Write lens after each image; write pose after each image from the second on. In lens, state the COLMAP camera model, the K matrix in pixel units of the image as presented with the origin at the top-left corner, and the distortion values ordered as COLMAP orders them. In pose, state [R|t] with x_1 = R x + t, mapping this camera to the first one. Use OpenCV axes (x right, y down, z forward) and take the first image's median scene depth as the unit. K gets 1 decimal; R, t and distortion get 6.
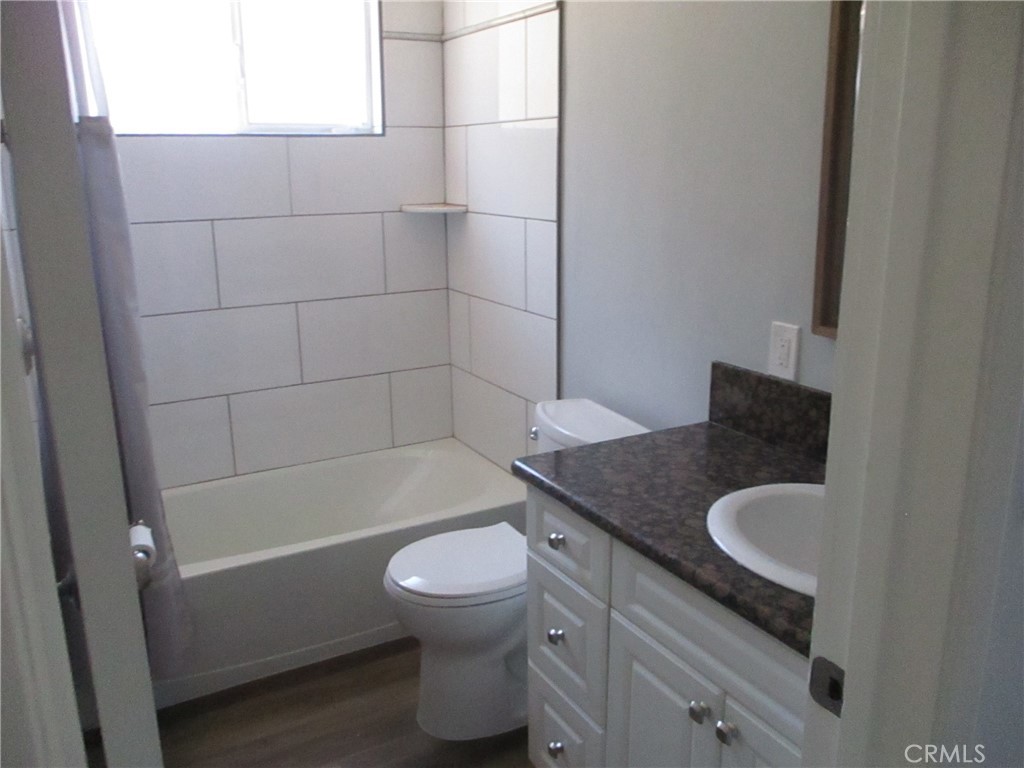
lens RADIAL K [[848.4, 0, 513.1], [0, 848.4, 367.7], [0, 0, 1]] dist [-0.032251, 0.014495]
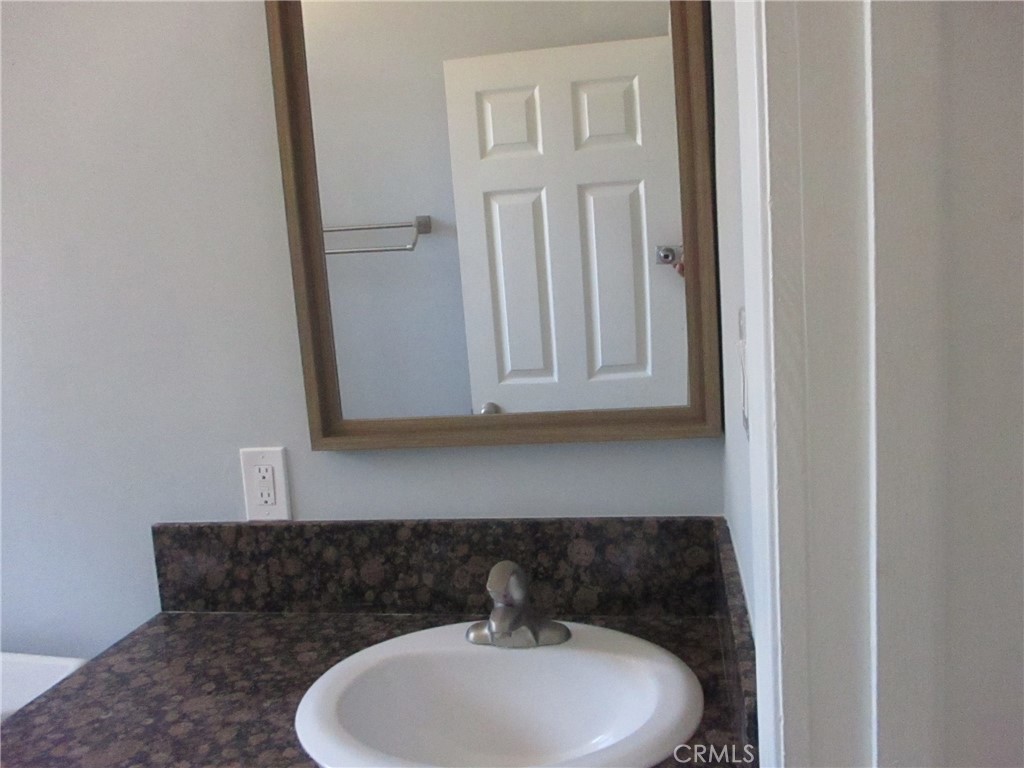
lens RADIAL K [[848.4, 0, 513.1], [0, 848.4, 367.7], [0, 0, 1]] dist [-0.032251, 0.014495]
pose [[0.638557, -0.129667, 0.758572, -0.093427], [0.251645, 0.966698, -0.046588, -0.029160], [-0.727269, 0.220640, 0.649921, 0.329242]]
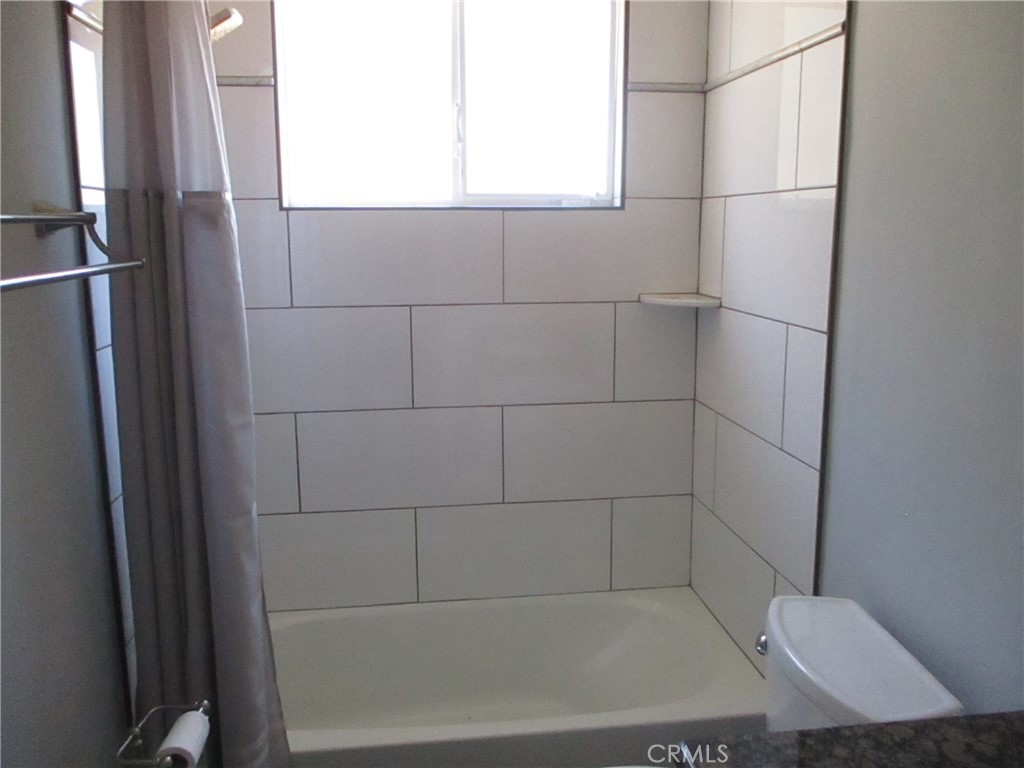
lens RADIAL K [[848.4, 0, 513.1], [0, 848.4, 367.7], [0, 0, 1]] dist [-0.032251, 0.014495]
pose [[0.928730, 0.067120, -0.364630, 0.090741], [-0.093616, 0.994062, -0.055462, -0.111518], [0.358742, 0.085645, 0.929499, 0.360623]]
